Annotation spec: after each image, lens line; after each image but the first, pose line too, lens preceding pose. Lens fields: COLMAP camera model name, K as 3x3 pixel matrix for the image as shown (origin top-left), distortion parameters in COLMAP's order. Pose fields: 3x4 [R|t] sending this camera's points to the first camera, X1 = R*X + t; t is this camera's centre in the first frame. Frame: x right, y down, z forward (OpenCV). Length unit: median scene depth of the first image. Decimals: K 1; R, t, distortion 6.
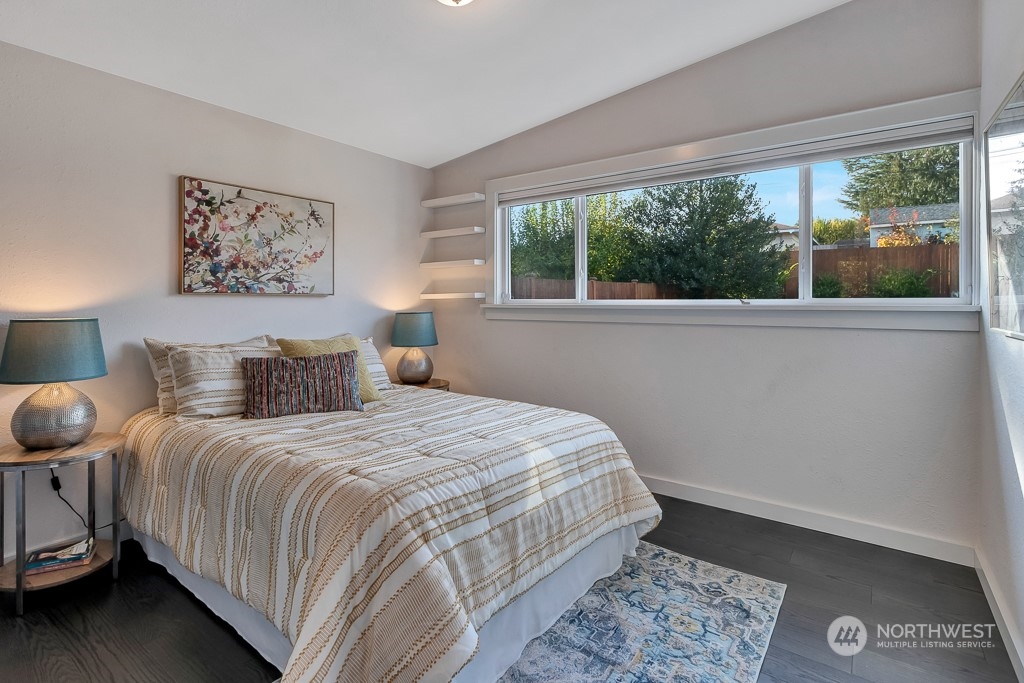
lens RADIAL K [[523.0, 0, 512.2], [0, 523.0, 305.1], [0, 0, 1]] dist [0.000091, 0.000332]
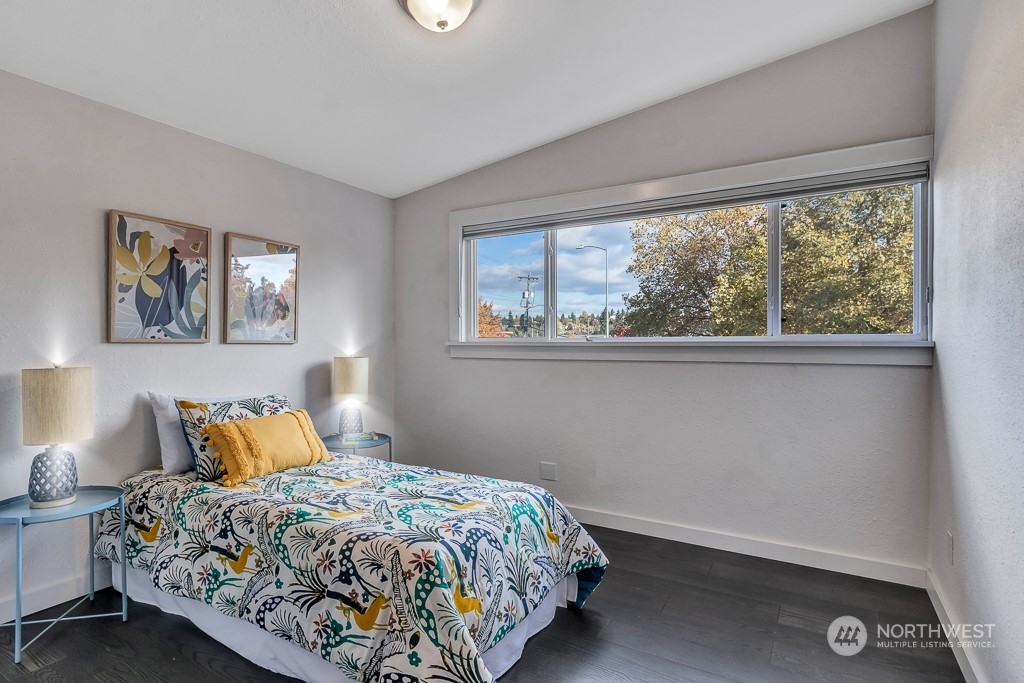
lens RADIAL K [[518.4, 0, 512.0], [0, 518.4, 341.5], [0, 0, 1]] dist [0.001453, -0.000203]
pose [[0.991792, -0.001827, 0.127845, -0.083067], [0.002018, 0.999997, -0.001367, 0.000145], [-0.127842, 0.001614, 0.991793, 0.064809]]
